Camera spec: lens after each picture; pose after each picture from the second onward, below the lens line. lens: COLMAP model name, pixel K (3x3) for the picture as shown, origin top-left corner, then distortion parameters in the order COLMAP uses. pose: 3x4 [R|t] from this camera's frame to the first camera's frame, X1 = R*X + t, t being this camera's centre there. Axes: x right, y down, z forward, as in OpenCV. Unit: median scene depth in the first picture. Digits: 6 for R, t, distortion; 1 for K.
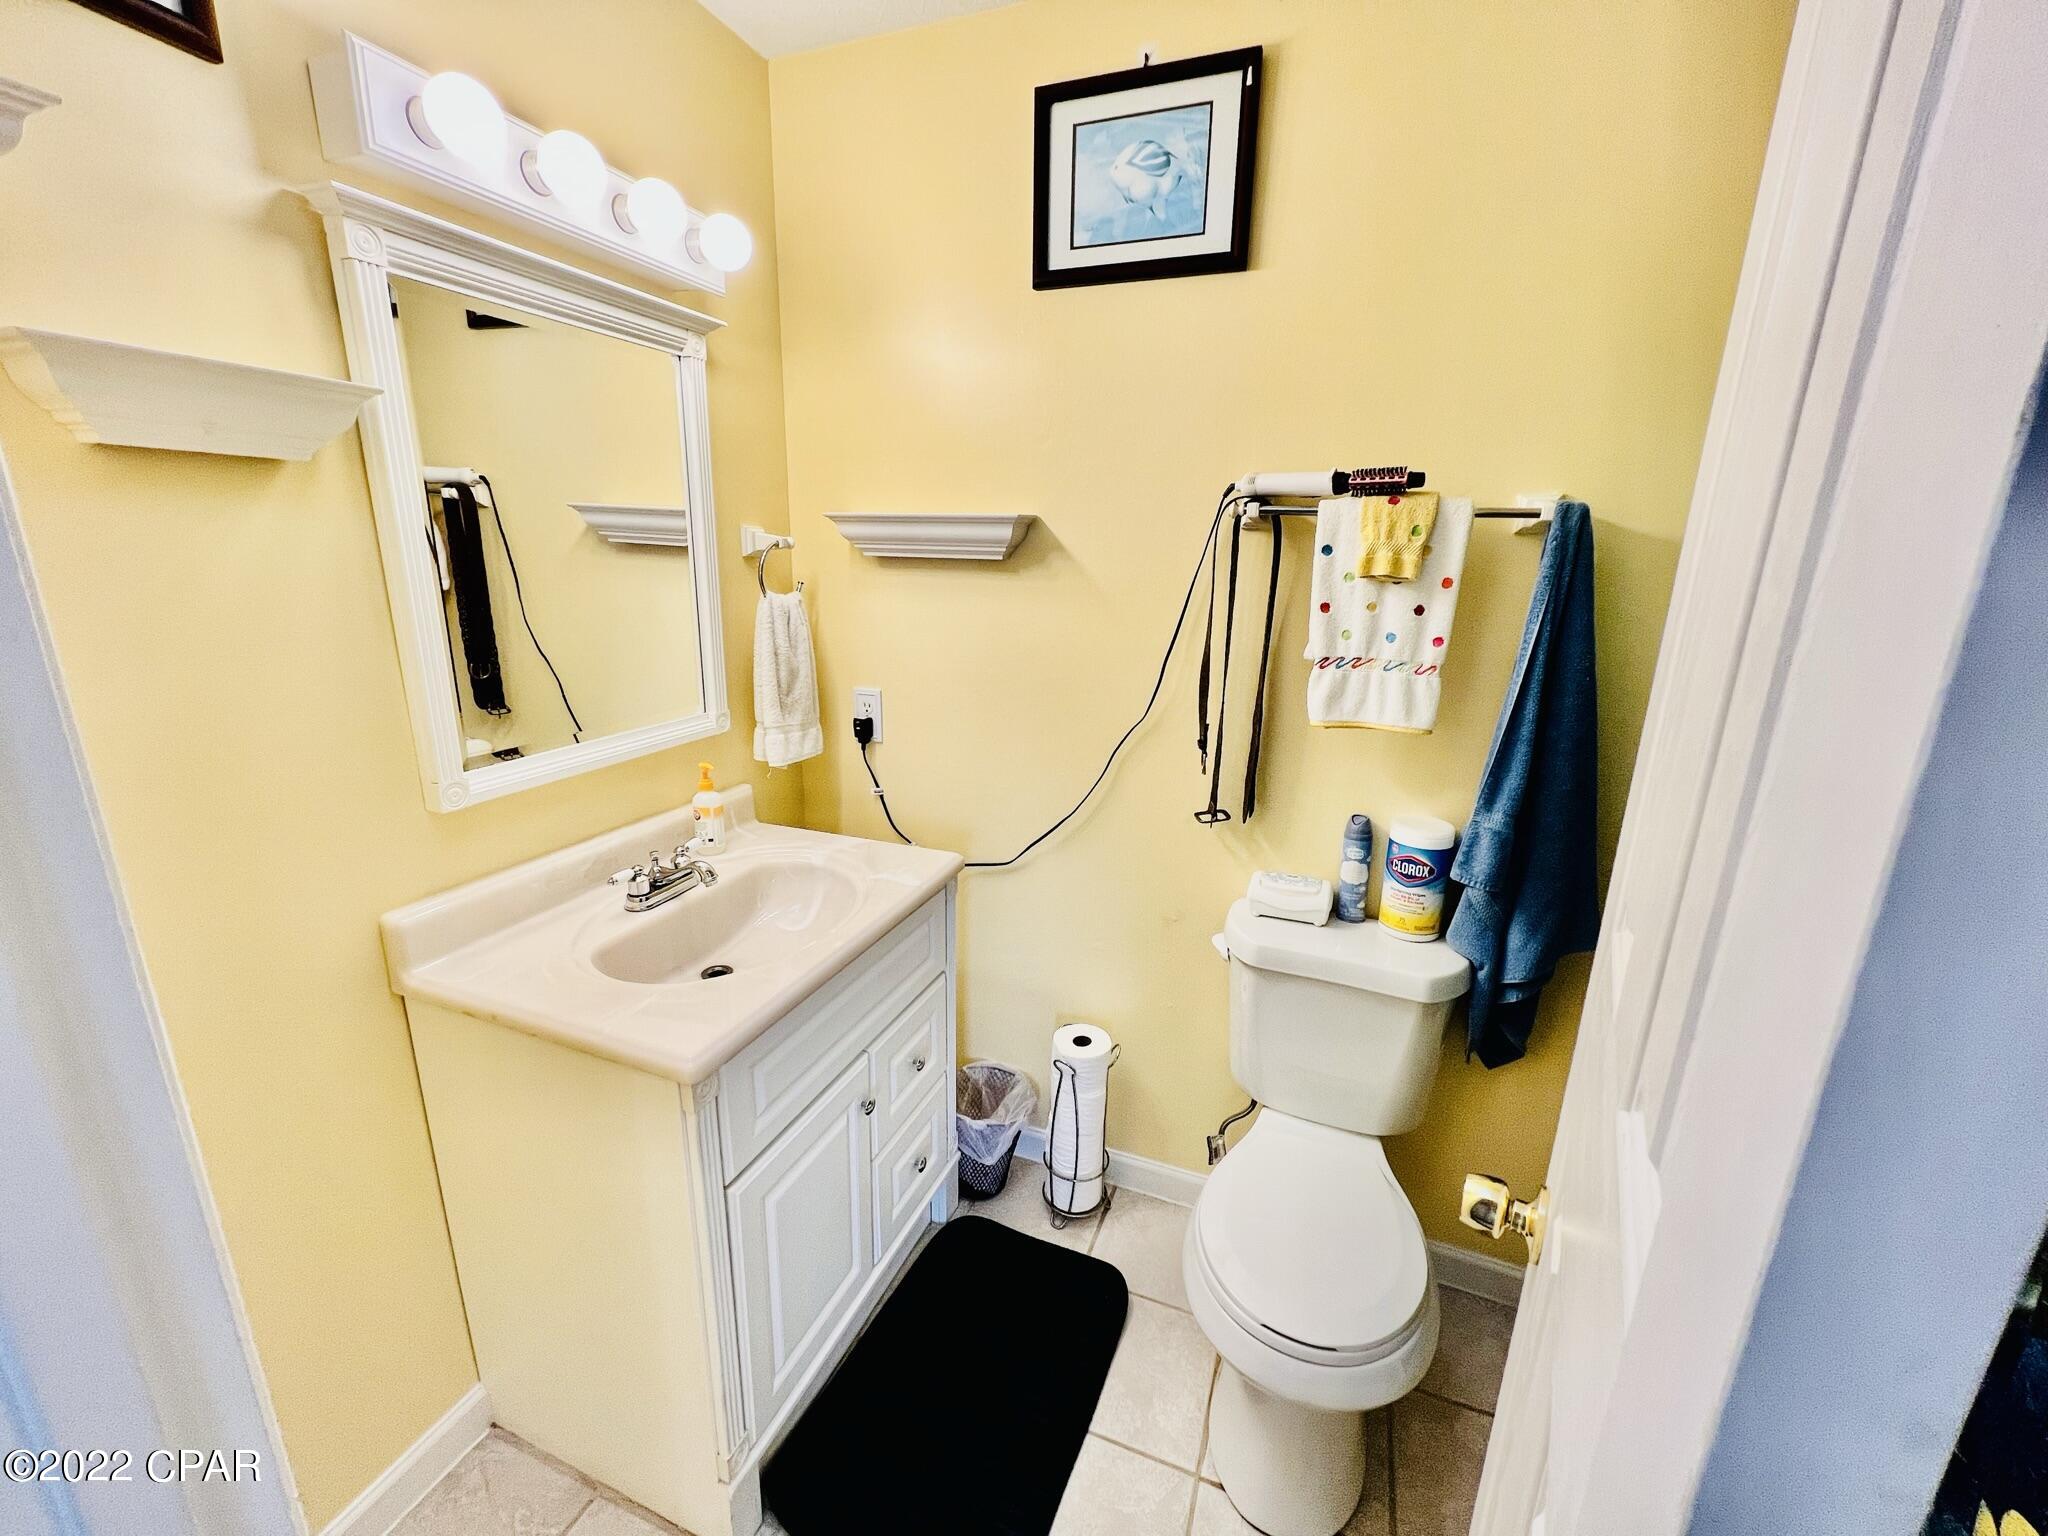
lens RADIAL K [[819.9, 0, 1028.0], [0, 819.9, 767.8], [0, 0, 1]] dist [-0.002445, 0.000481]
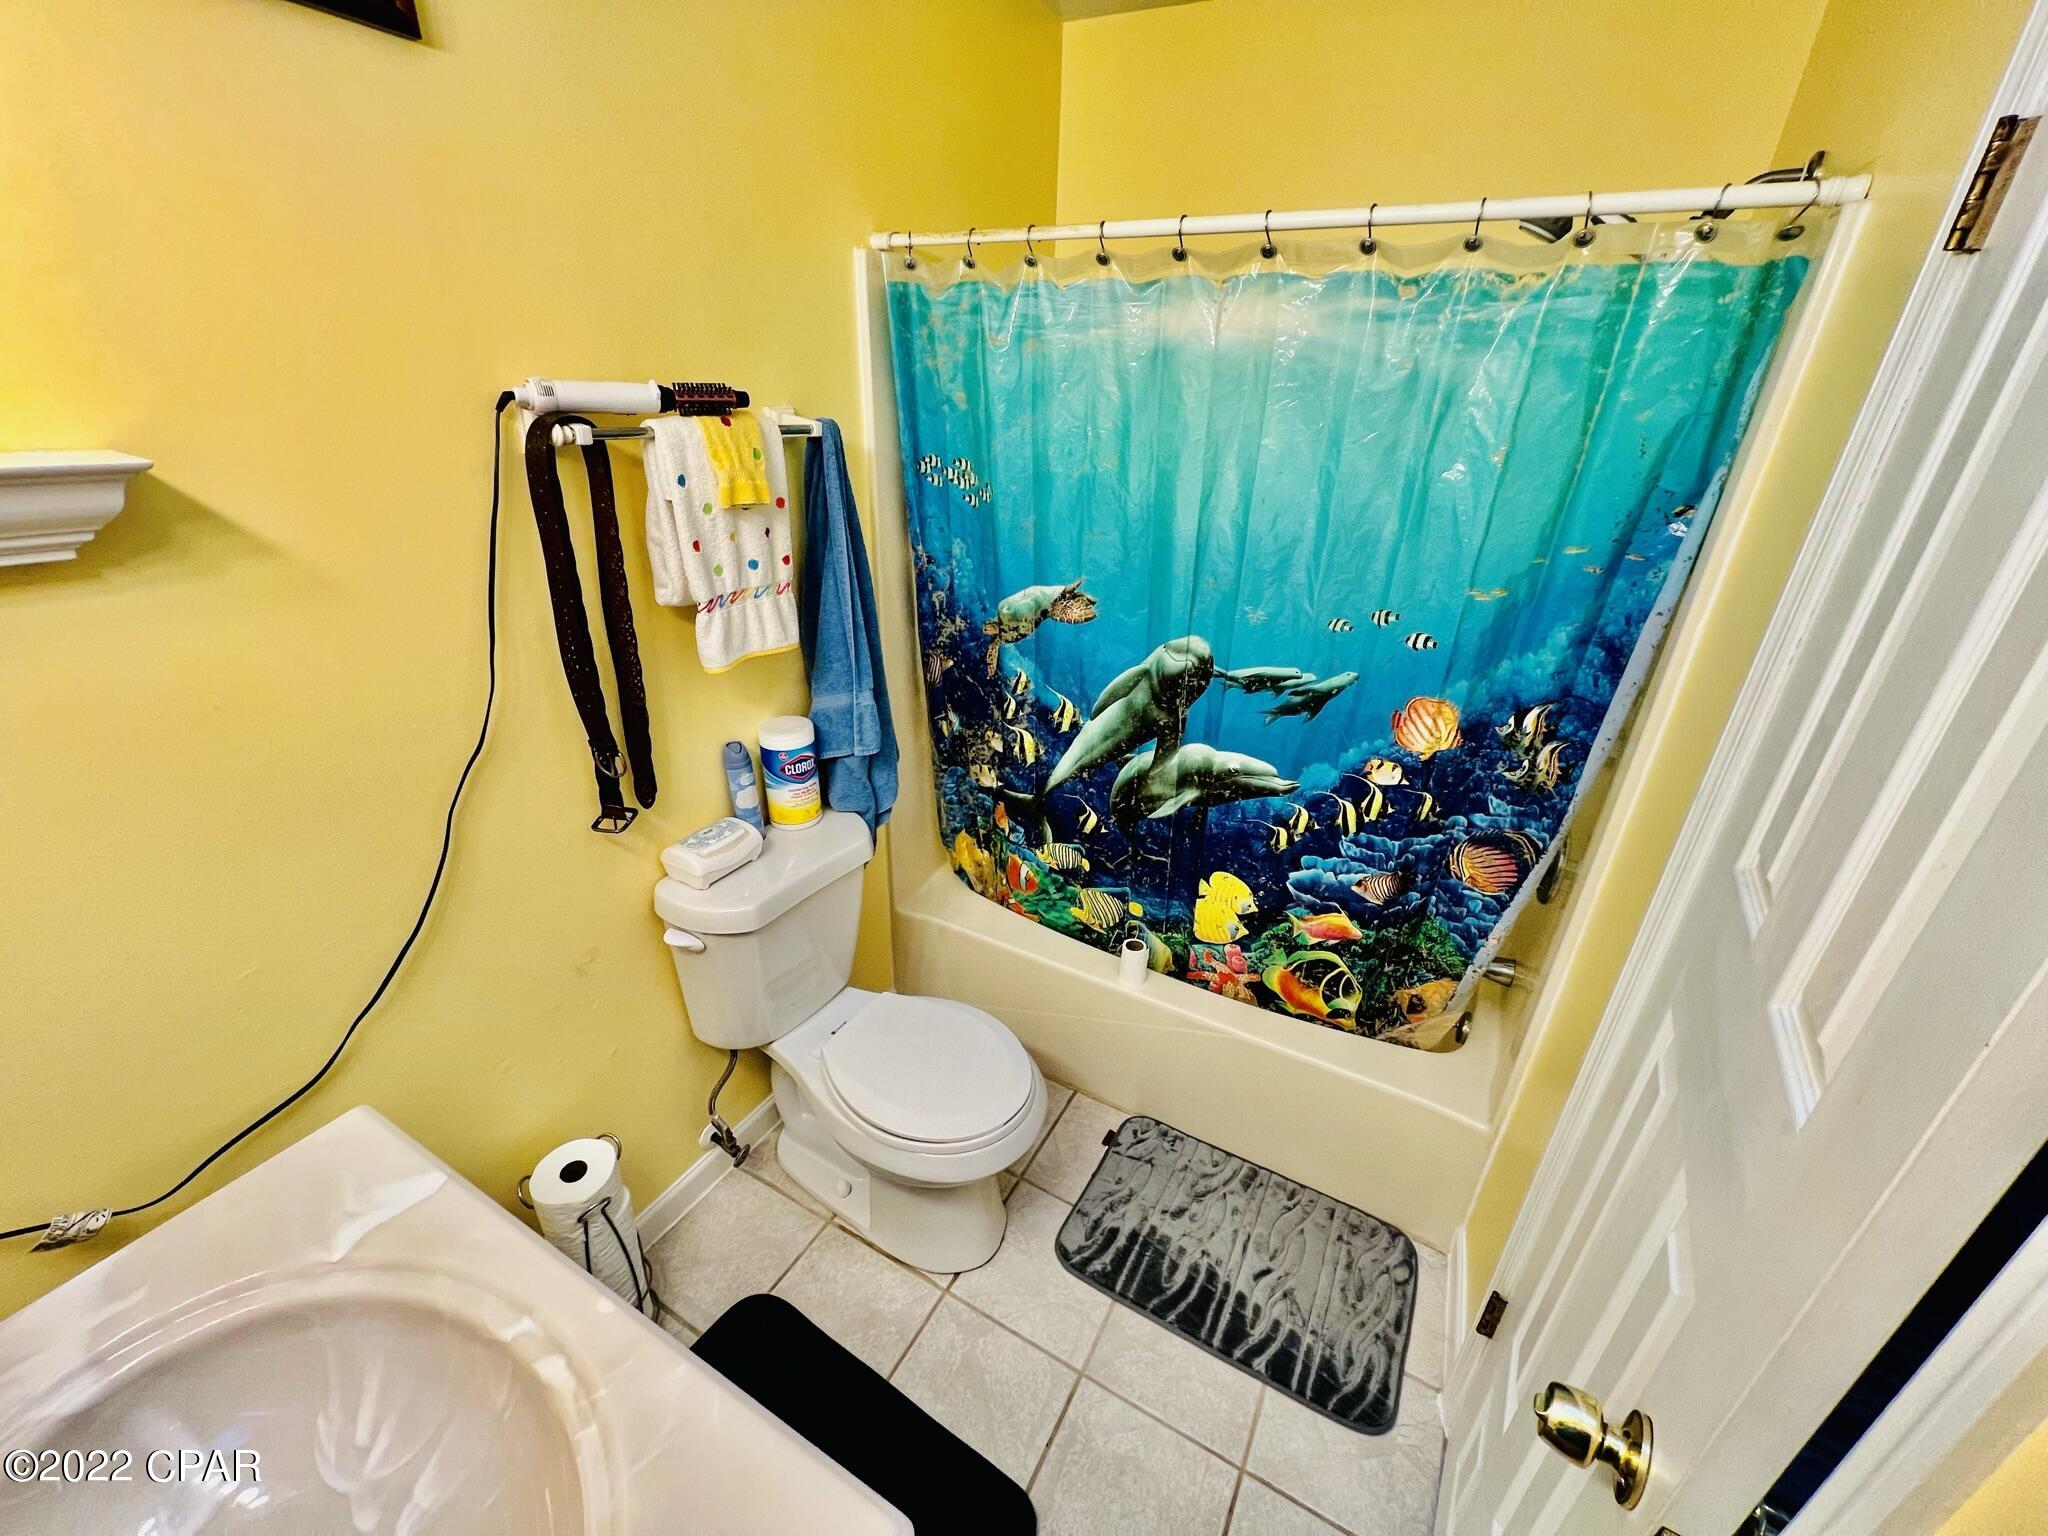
lens RADIAL K [[819.9, 0, 1028.0], [0, 819.9, 767.8], [0, 0, 1]] dist [-0.002445, 0.000481]
pose [[0.133792, -0.432079, 0.891856, -0.493957], [0.217663, 0.890784, 0.398907, -0.259137], [-0.966811, 0.140754, 0.213227, 0.495992]]
